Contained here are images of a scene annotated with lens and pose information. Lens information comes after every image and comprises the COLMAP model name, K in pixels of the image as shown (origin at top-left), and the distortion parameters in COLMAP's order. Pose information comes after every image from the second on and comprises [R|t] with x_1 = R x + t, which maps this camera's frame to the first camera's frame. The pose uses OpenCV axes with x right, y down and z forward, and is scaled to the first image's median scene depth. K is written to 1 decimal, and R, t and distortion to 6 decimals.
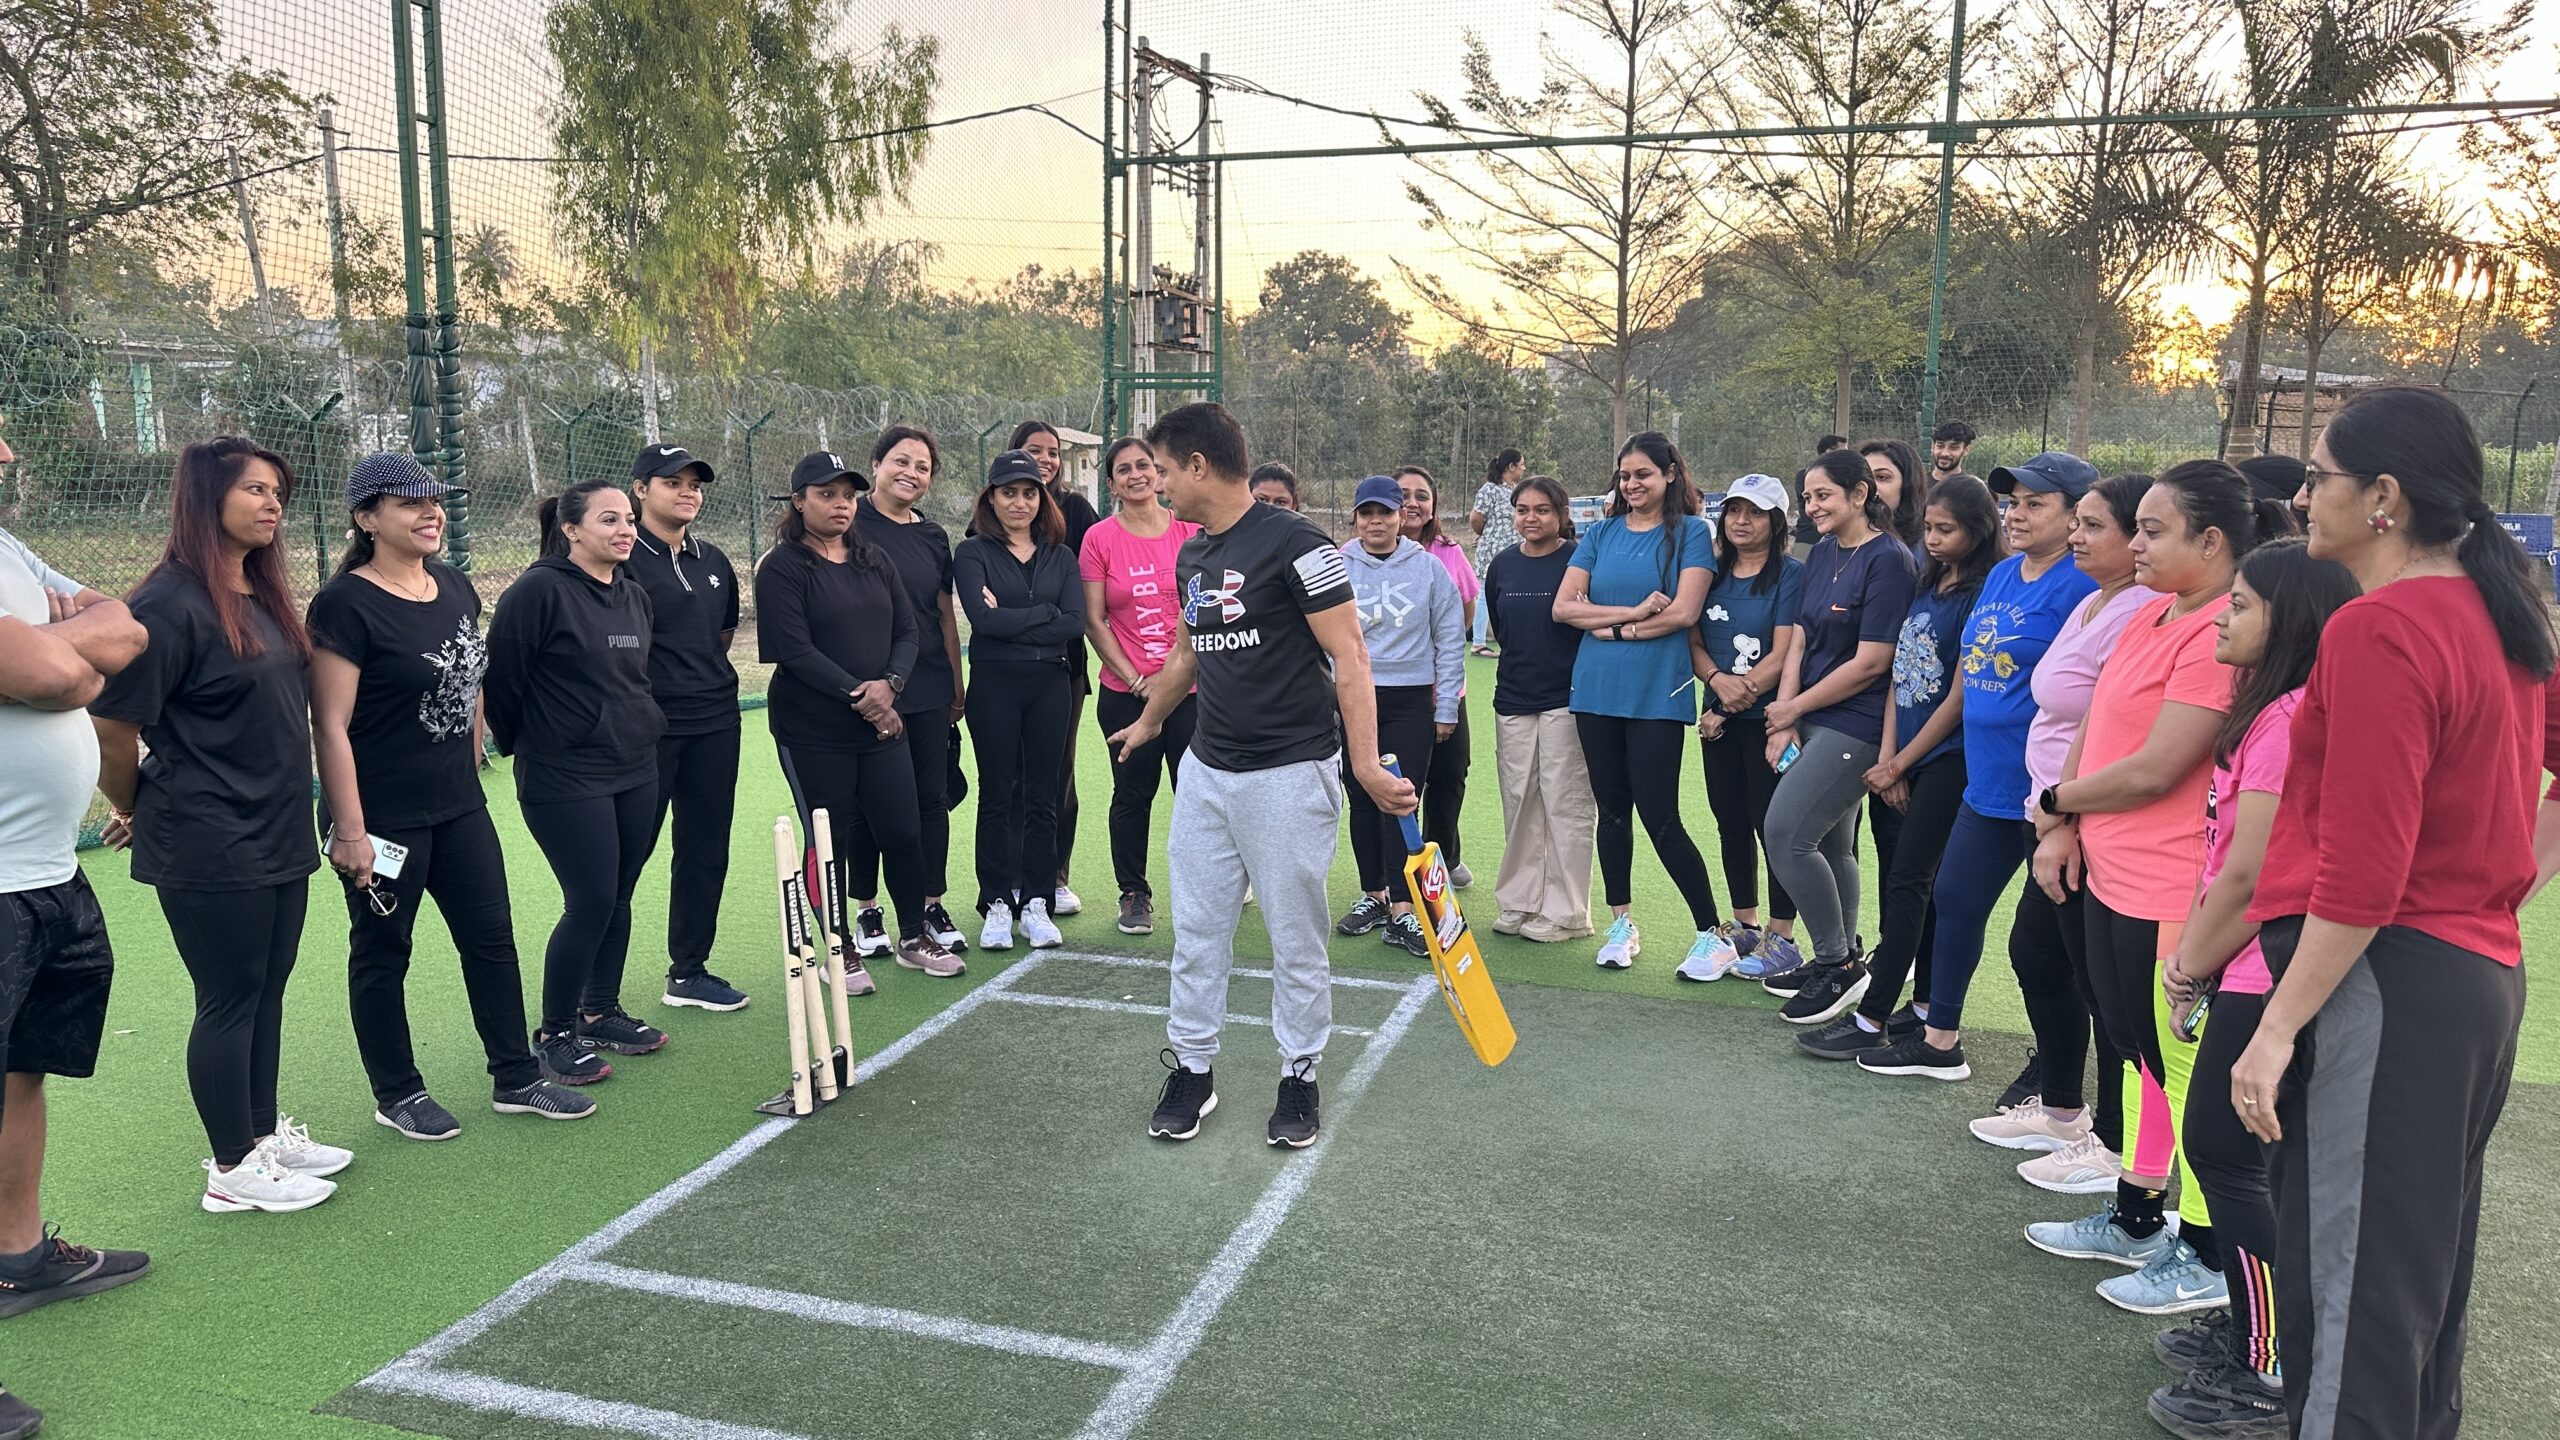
lens RADIAL K [[1797.8, 0, 1342.7], [0, 1797.8, 715.2], [0, 0, 1]] dist [0.077458, -0.094859]
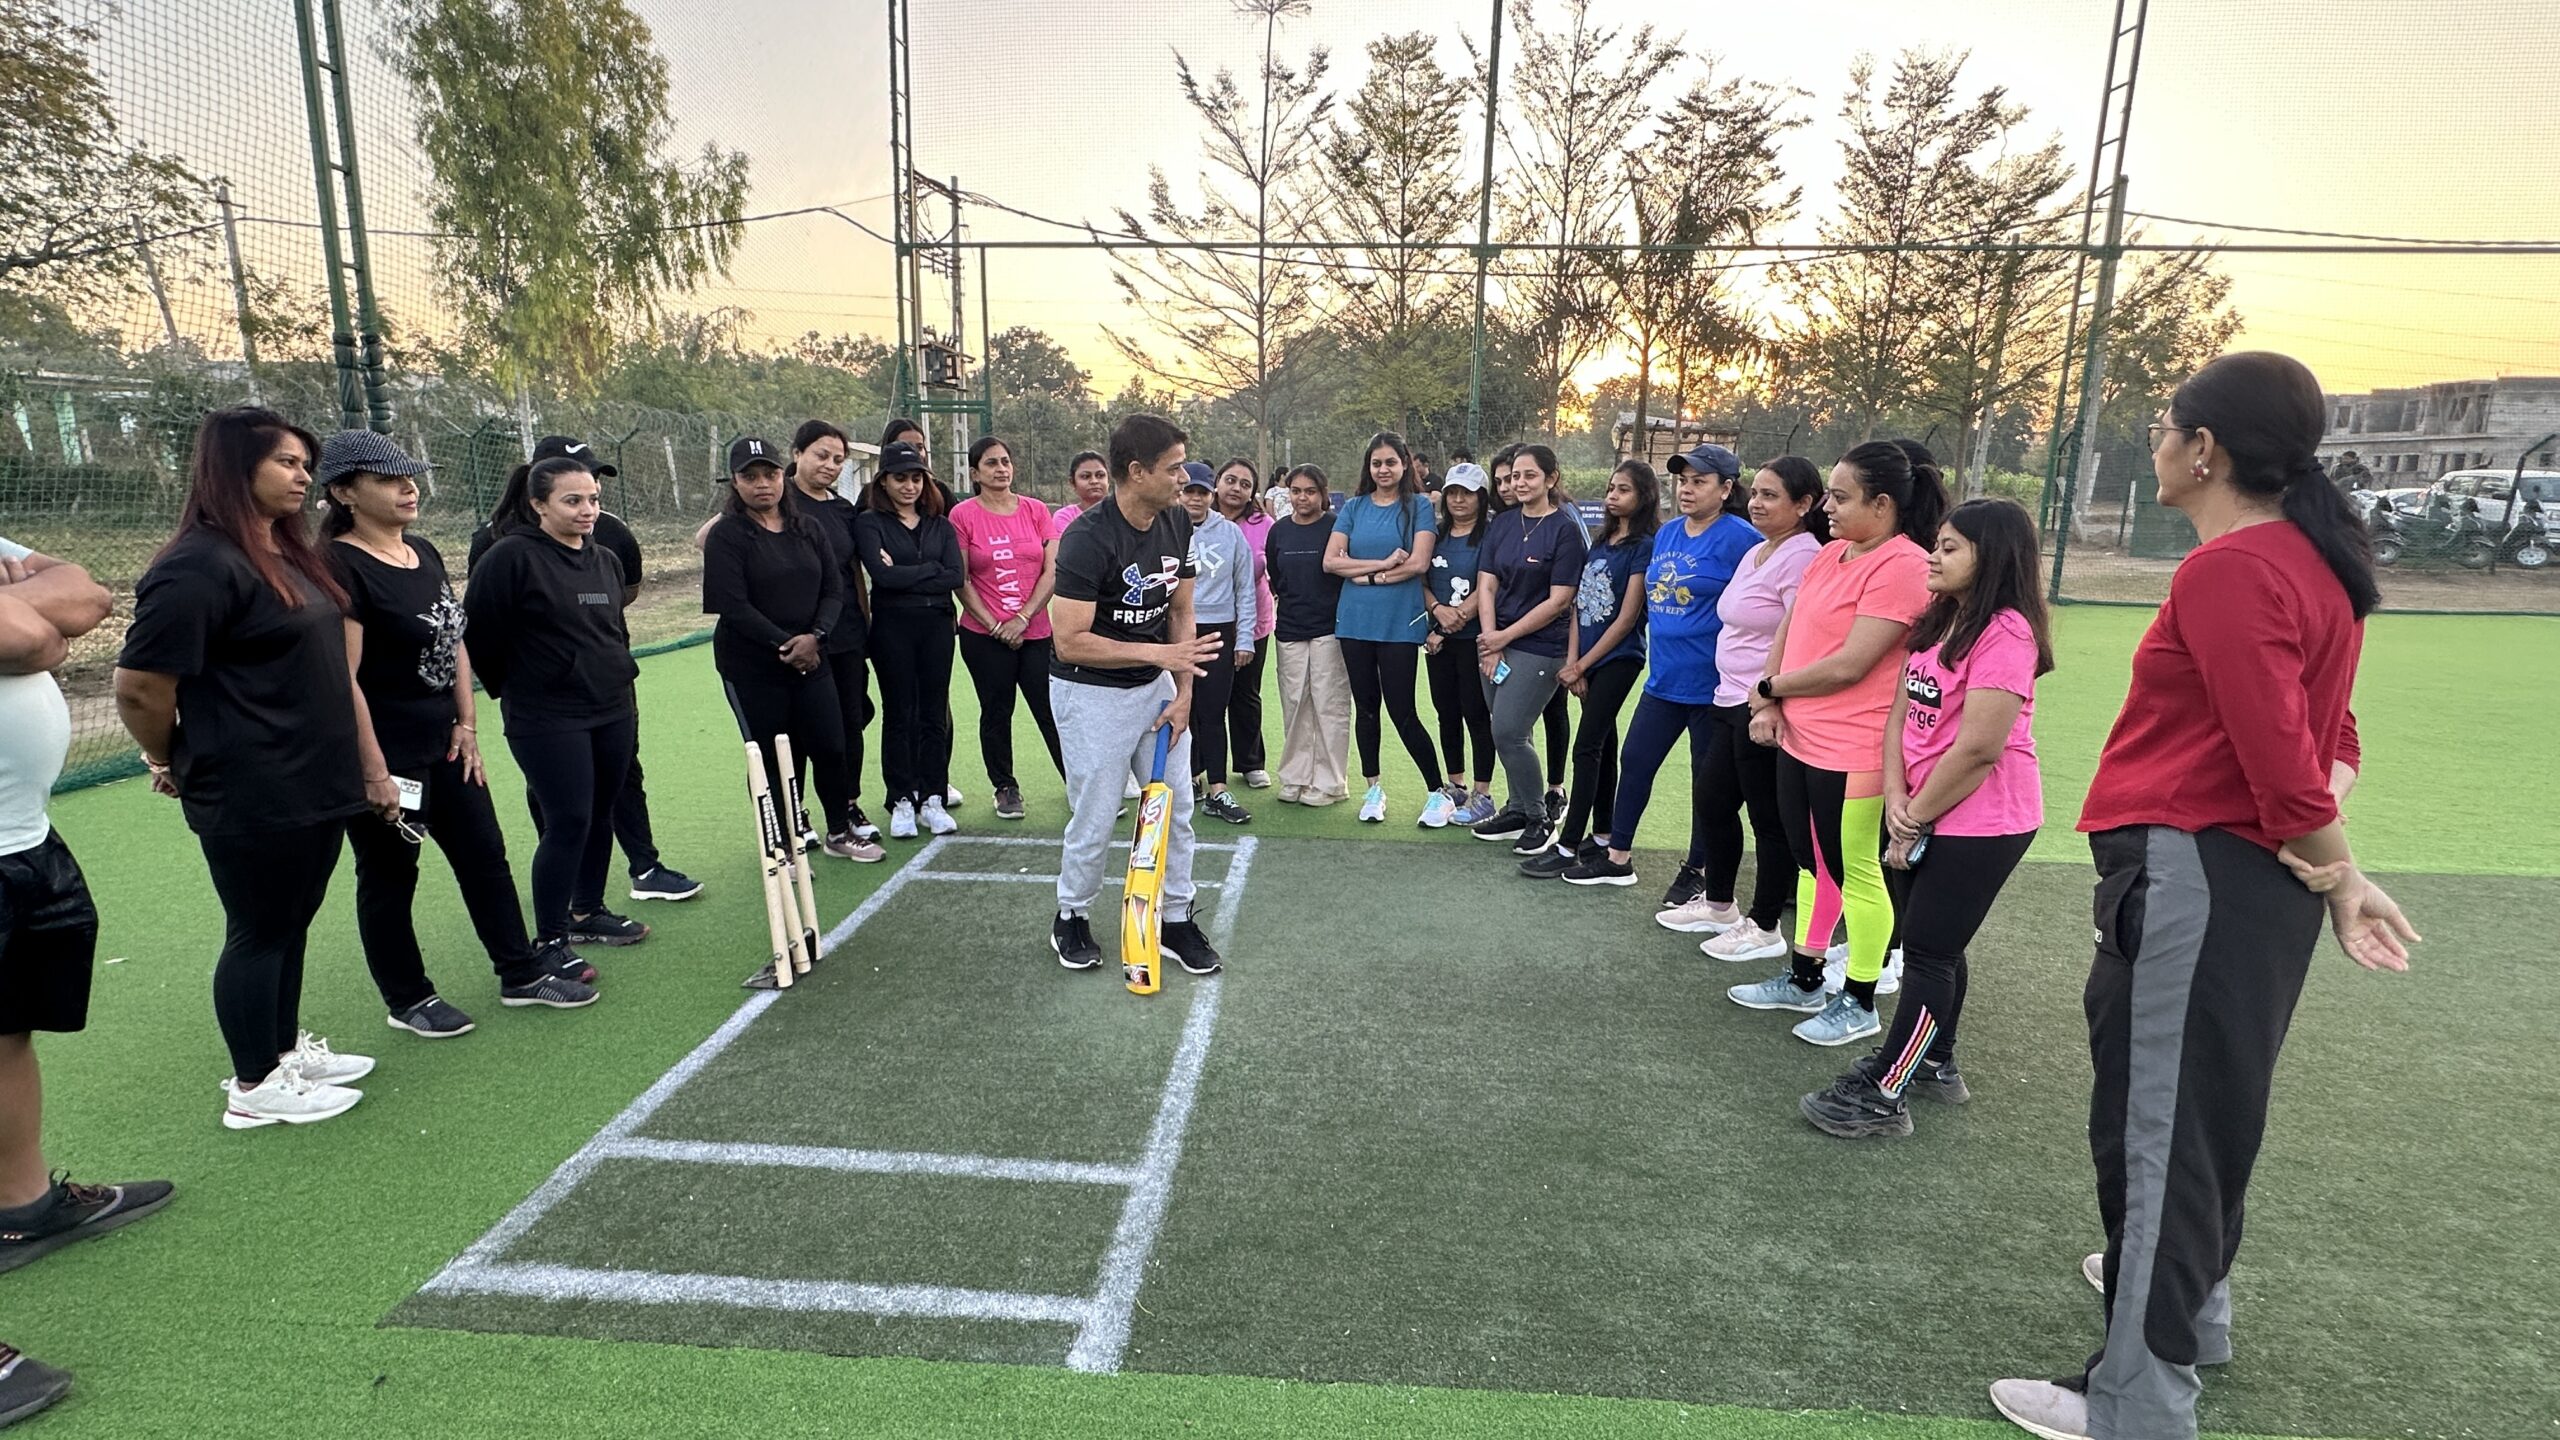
lens RADIAL K [[1179.1, 0, 1278.3], [0, 1179.1, 691.3], [0, 0, 1]] dist [-0.001835, -0.000199]
pose [[0.975806, -0.037923, 0.215325, -0.082814], [0.029964, 0.998746, 0.040111, 0.000865], [-0.216576, -0.032689, 0.975718, 0.101125]]
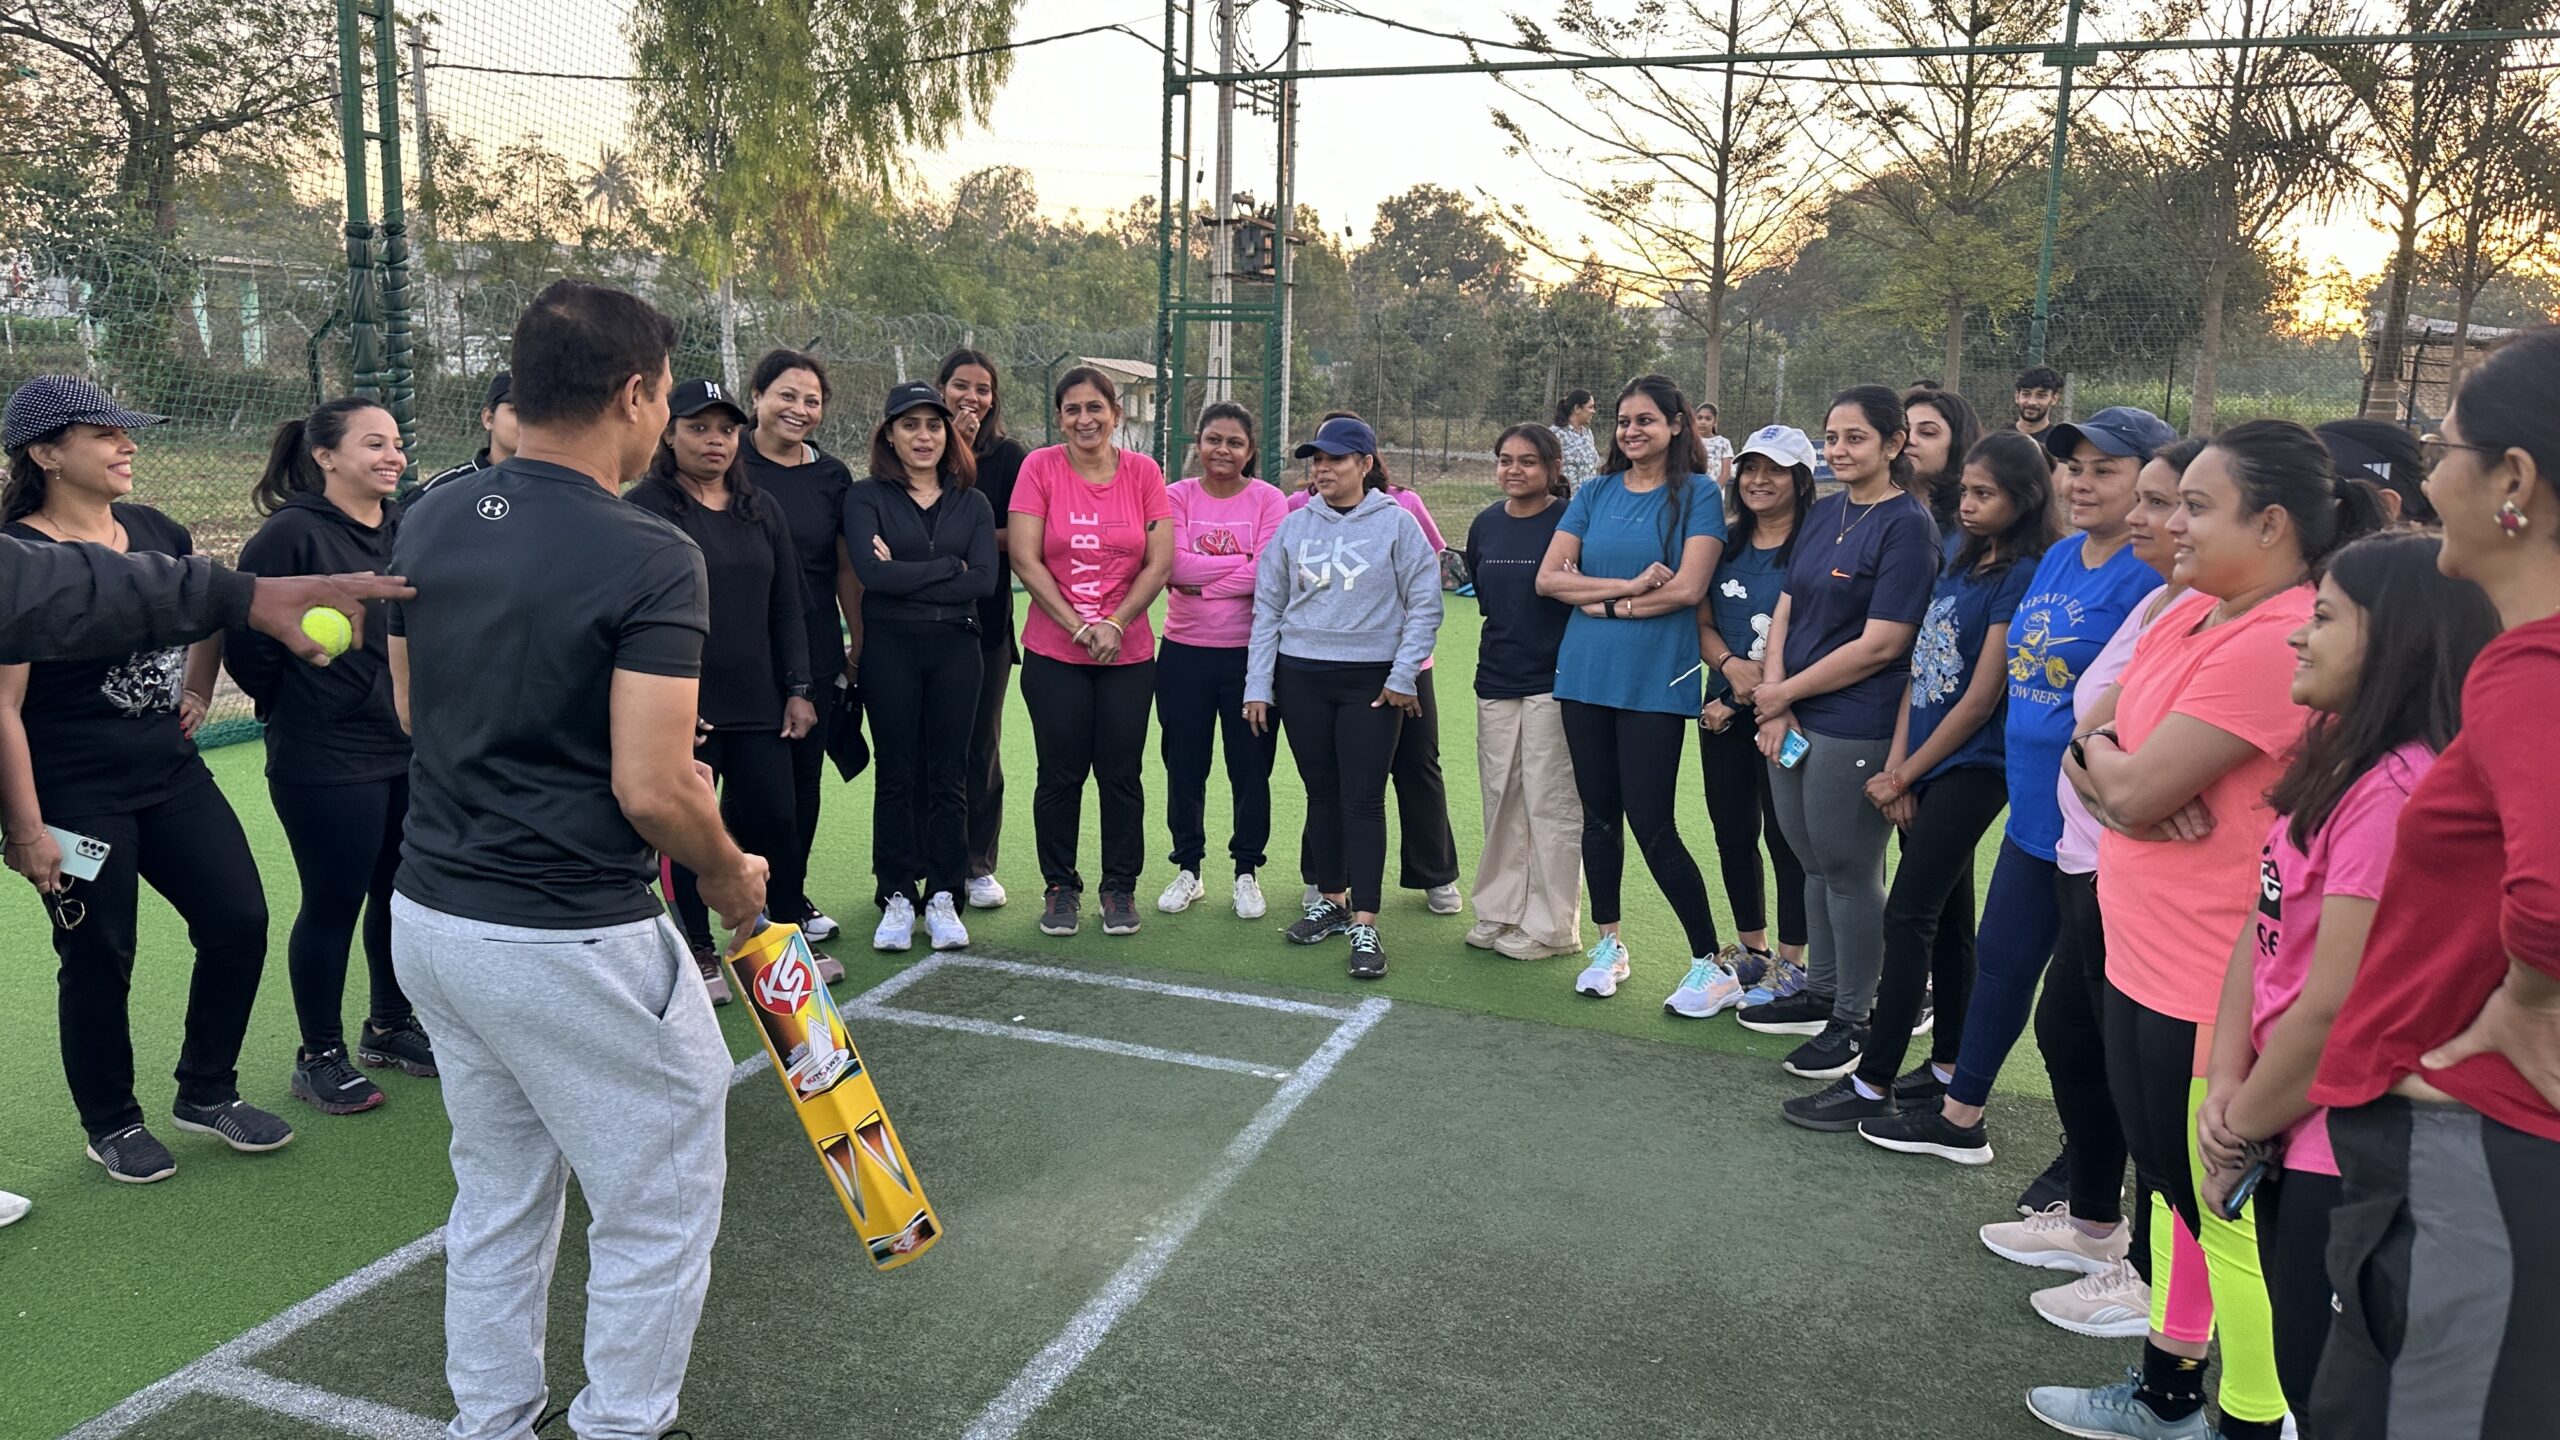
lens RADIAL K [[1734.6, 0, 1407.8], [0, 1734.6, 690.8], [0, 0, 1]] dist [0.054253, -0.058510]
pose [[0.998456, 0.026333, -0.048910, 0.072904], [-0.025044, 0.999328, 0.026783, -0.019196], [0.049582, -0.025517, 0.998444, 0.126706]]
